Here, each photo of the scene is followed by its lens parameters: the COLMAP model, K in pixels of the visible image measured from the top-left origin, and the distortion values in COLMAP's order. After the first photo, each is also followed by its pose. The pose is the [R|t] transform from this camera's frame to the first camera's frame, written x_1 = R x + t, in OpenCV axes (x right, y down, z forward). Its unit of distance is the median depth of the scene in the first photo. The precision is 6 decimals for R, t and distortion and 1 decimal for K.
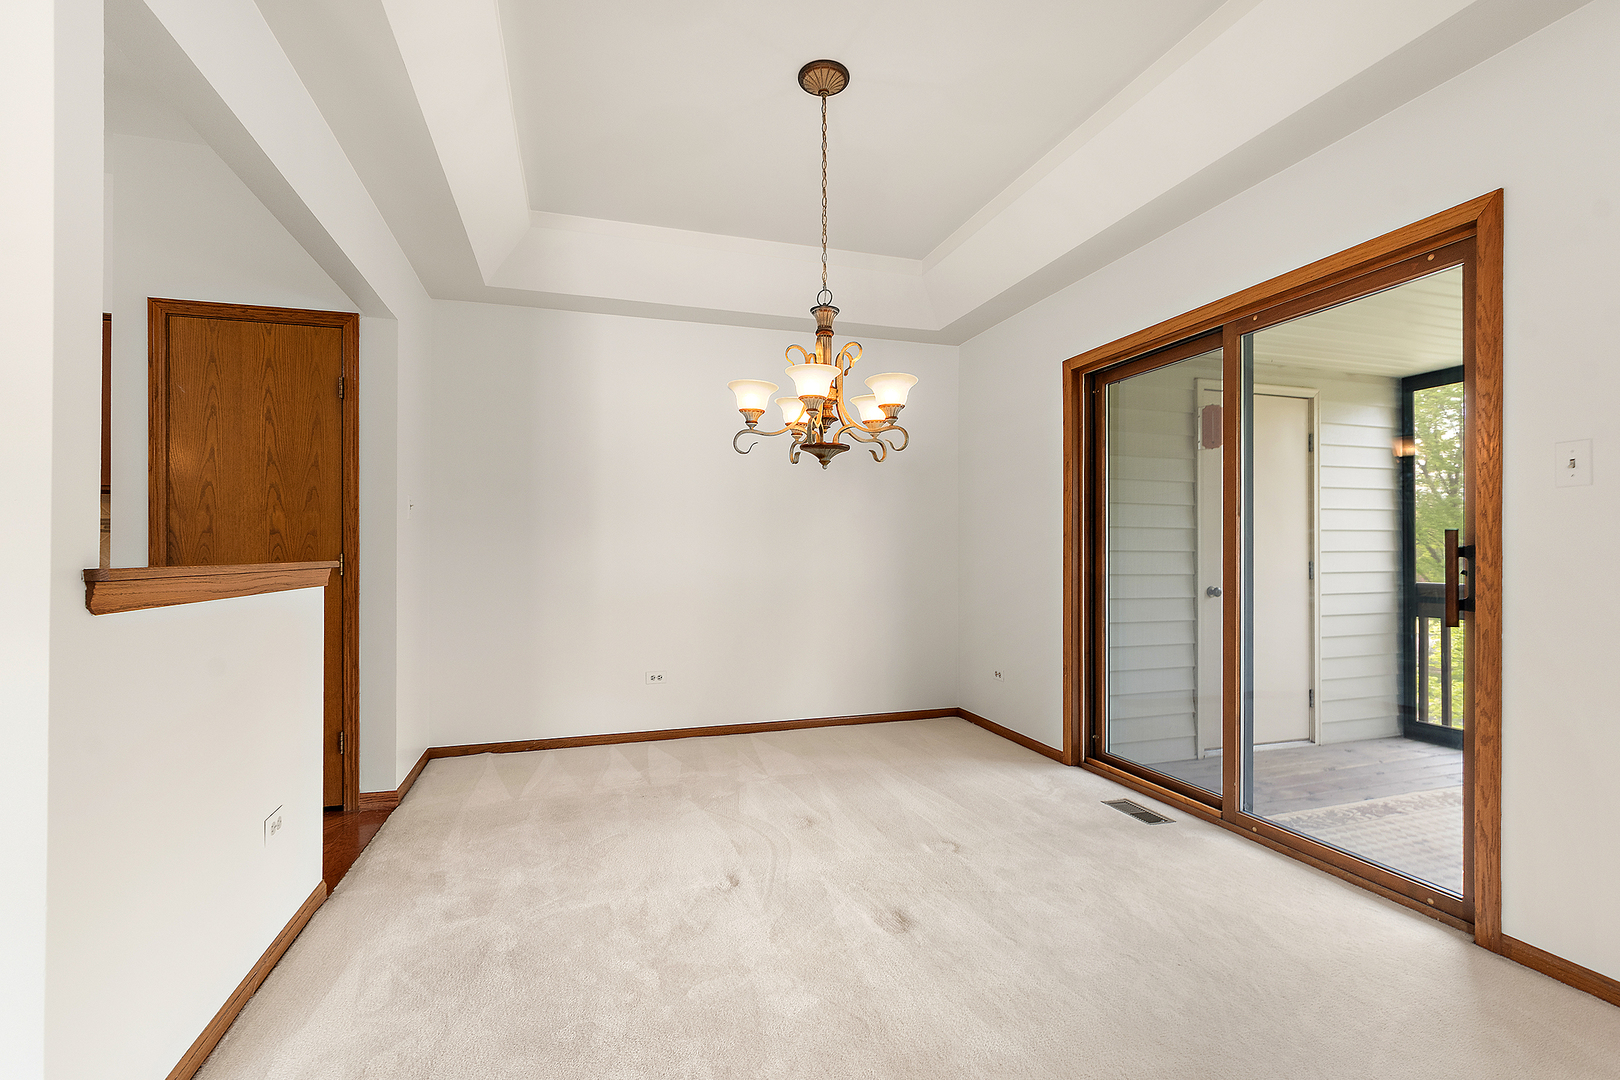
lens RADIAL K [[720.6, 0, 806.8], [0, 720.6, 547.4], [0, 0, 1]] dist [0.002170, -0.000001]
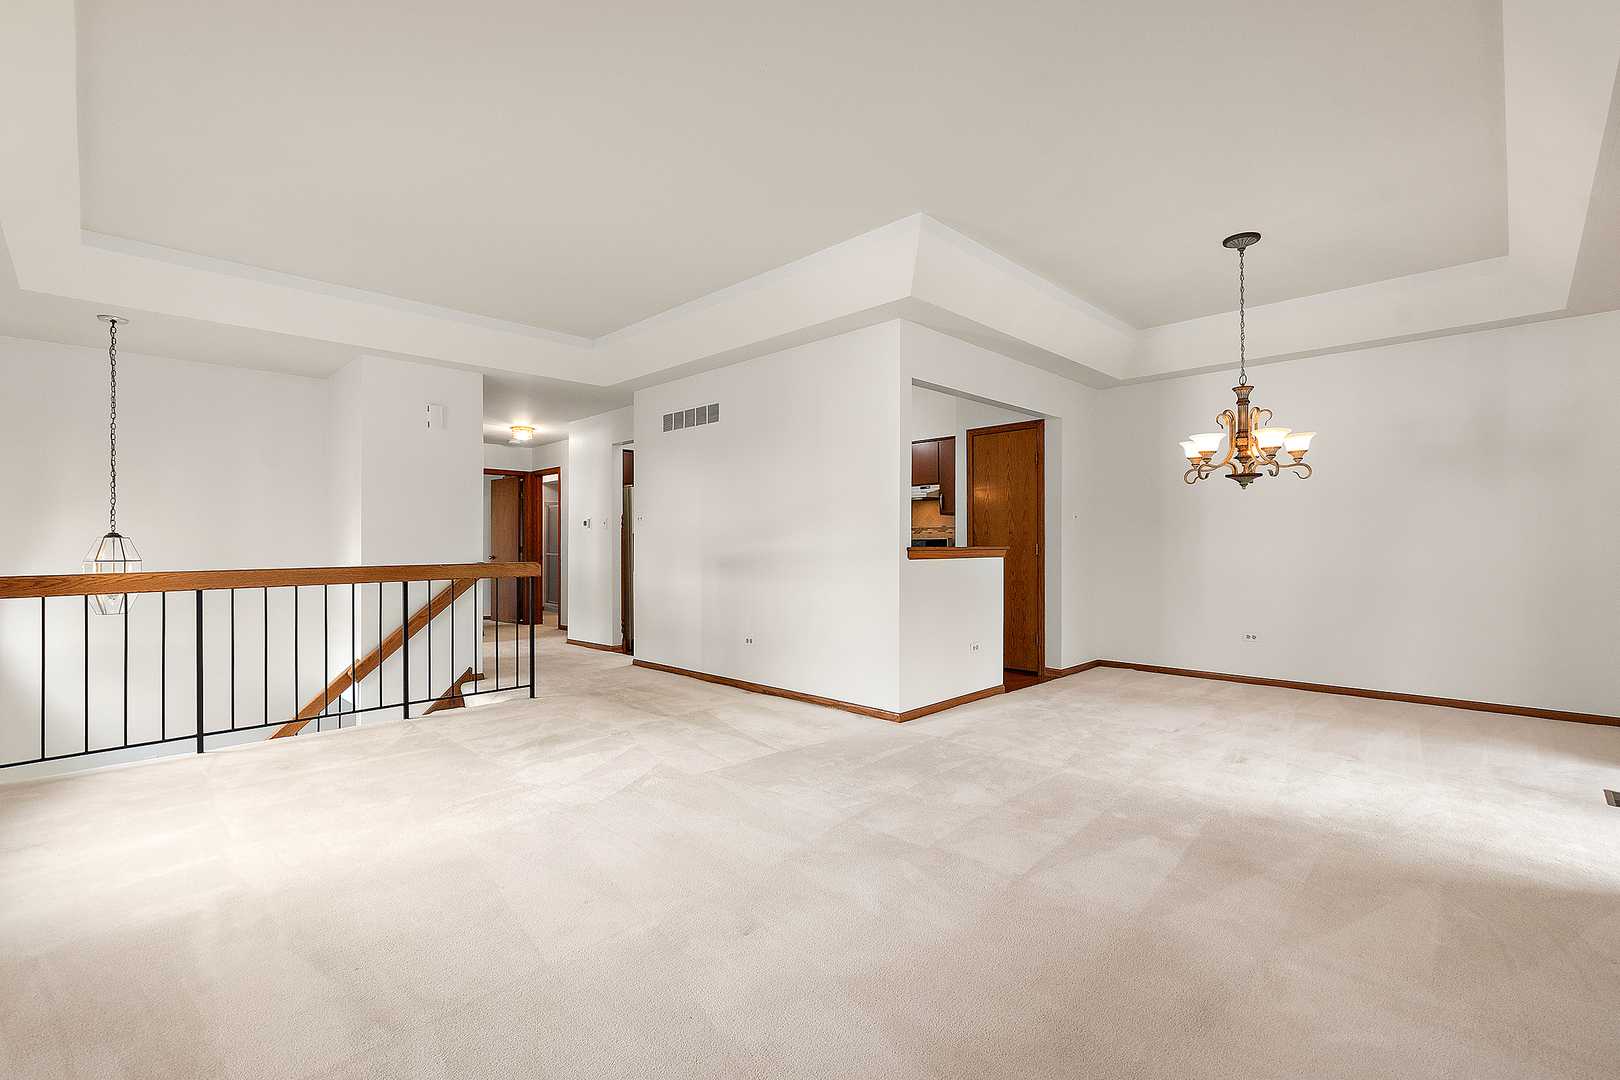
lens RADIAL K [[718.3, 0, 807.4], [0, 718.3, 534.8], [0, 0, 1]] dist [0.001100, 0.000040]
pose [[0.468333, -0.009310, -0.883503, 0.684077], [0.006728, 0.999953, -0.006970, -0.004558], [0.883526, -0.002680, 0.468374, -0.403366]]
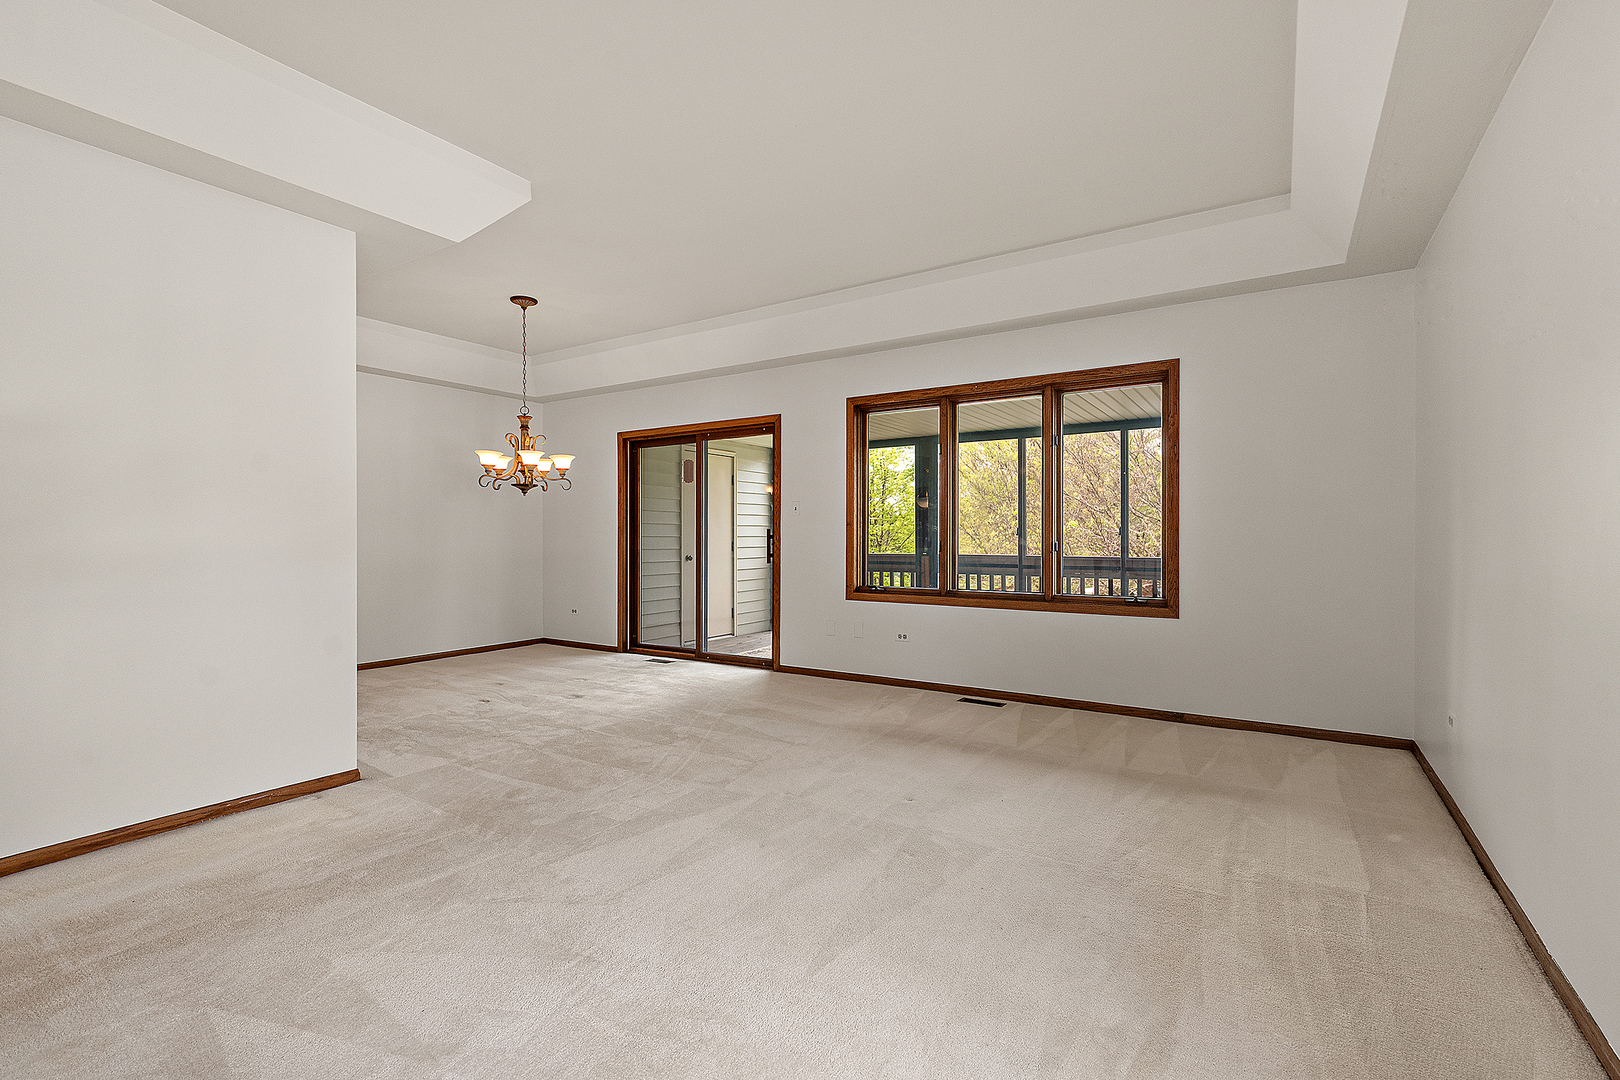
lens RADIAL K [[737.7, 0, 809.6], [0, 737.7, 534.9], [0, 0, 1]] dist [-0.000130, 0.000046]
pose [[0.767072, -0.000549, 0.641560, -0.490709], [-0.002915, 0.999986, 0.004341, -0.009397], [-0.641554, -0.005199, 0.767060, -0.775067]]
